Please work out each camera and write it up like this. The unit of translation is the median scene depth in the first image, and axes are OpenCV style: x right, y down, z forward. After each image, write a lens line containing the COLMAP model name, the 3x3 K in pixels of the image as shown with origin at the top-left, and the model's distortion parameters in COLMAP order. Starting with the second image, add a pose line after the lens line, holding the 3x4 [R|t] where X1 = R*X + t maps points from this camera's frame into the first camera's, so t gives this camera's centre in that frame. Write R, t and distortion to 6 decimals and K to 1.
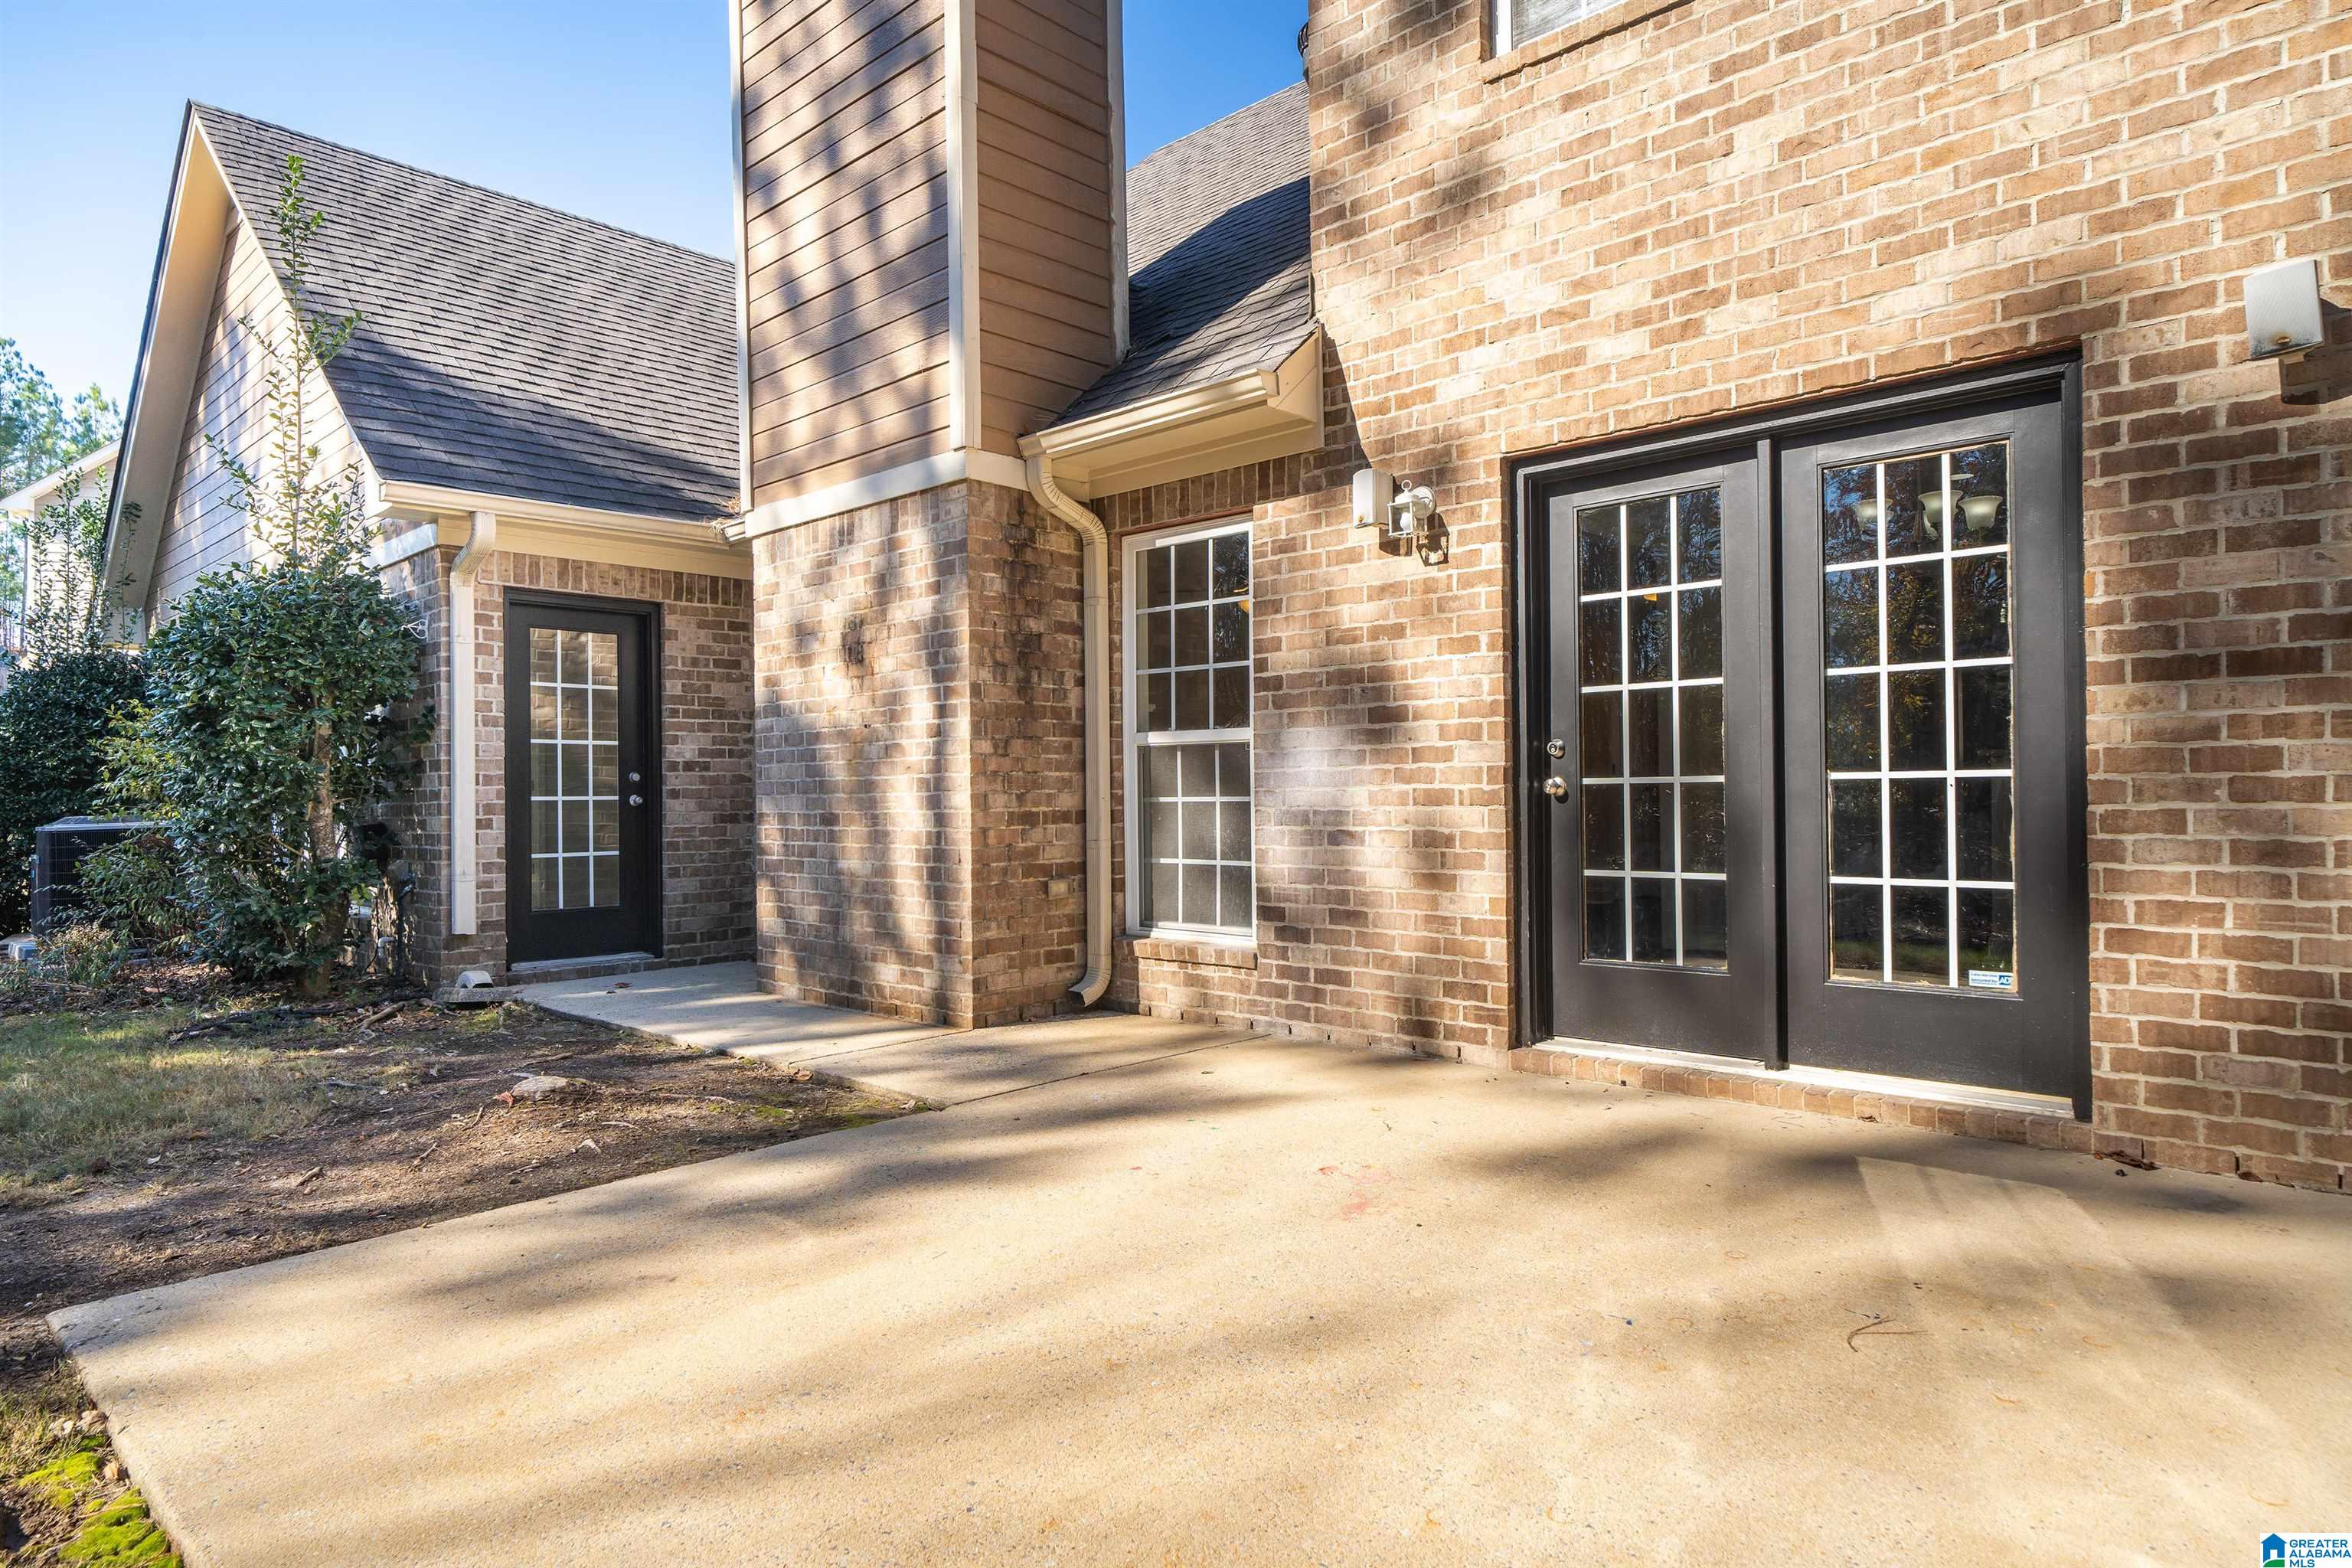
lens RADIAL K [[1325.1, 0, 1174.6], [0, 1325.1, 778.5], [0, 0, 1]] dist [0.016445, -0.002789]
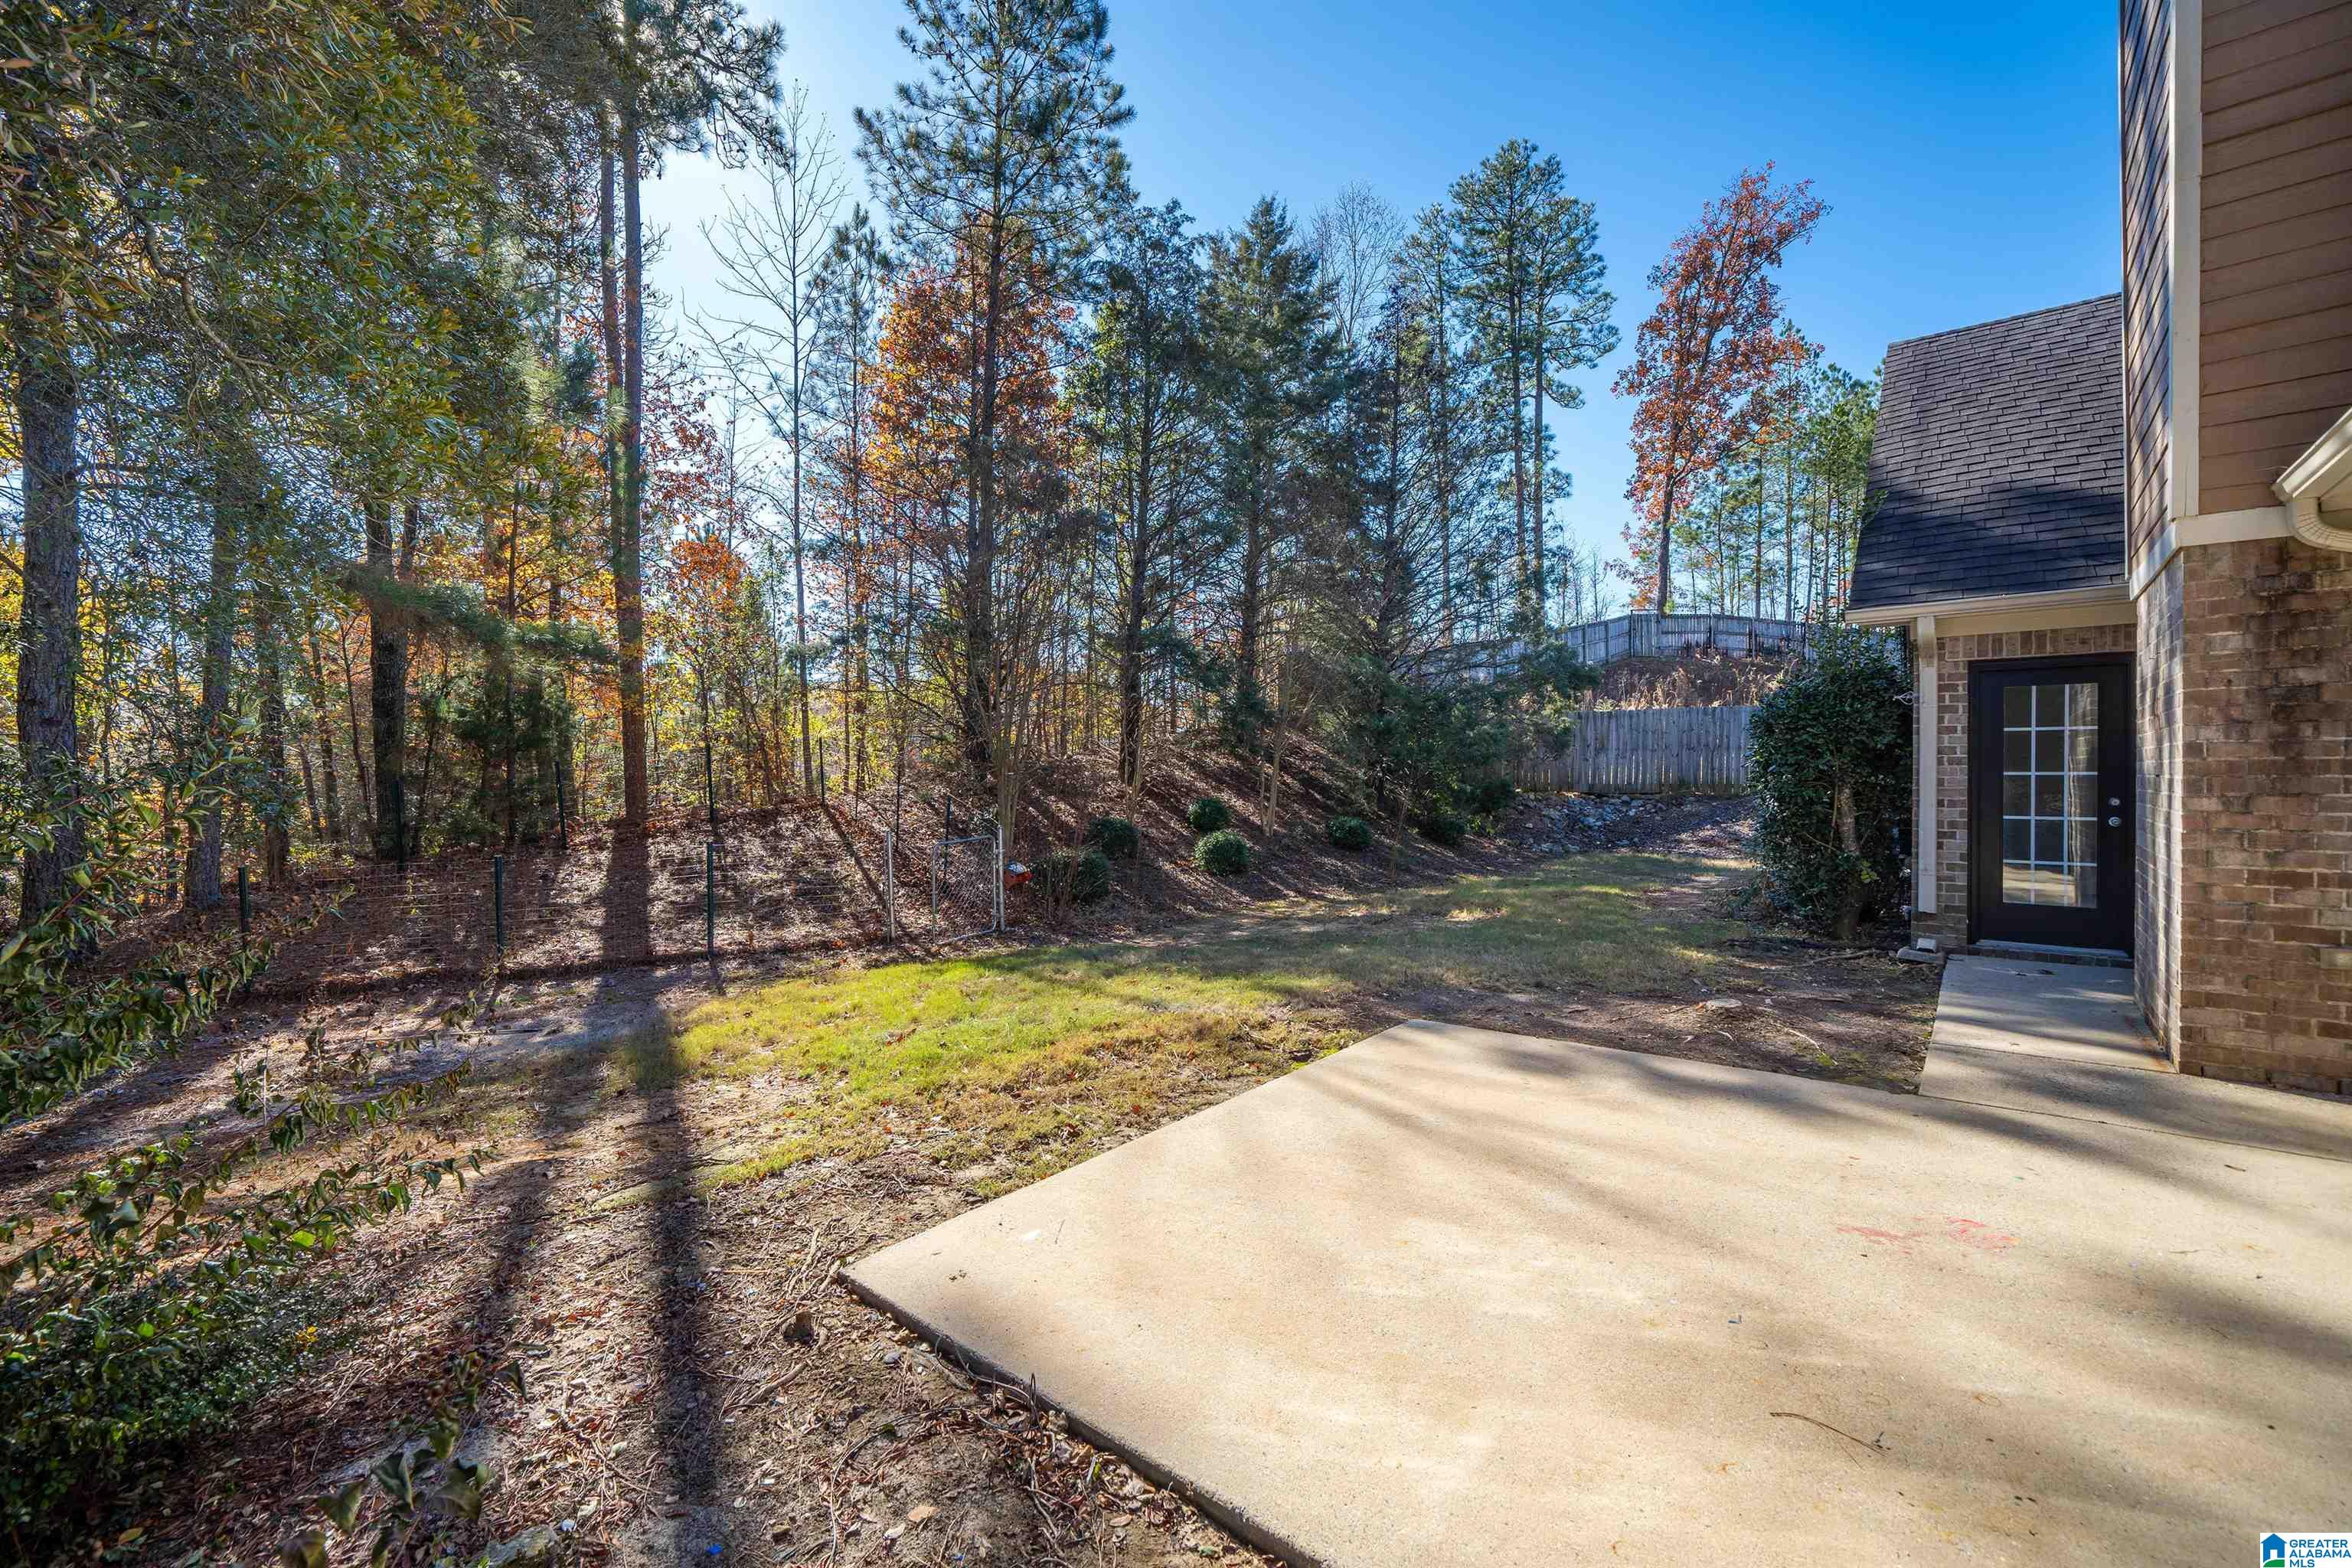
lens RADIAL K [[958.2, 0, 1174.9], [0, 958.2, 783.0], [0, 0, 1]] dist [0.001885, 0.000227]
pose [[0.094284, 0.019107, -0.995362, 0.677848], [0.010220, 0.999745, 0.020160, -0.082664], [0.995493, -0.012074, 0.094065, 0.175331]]
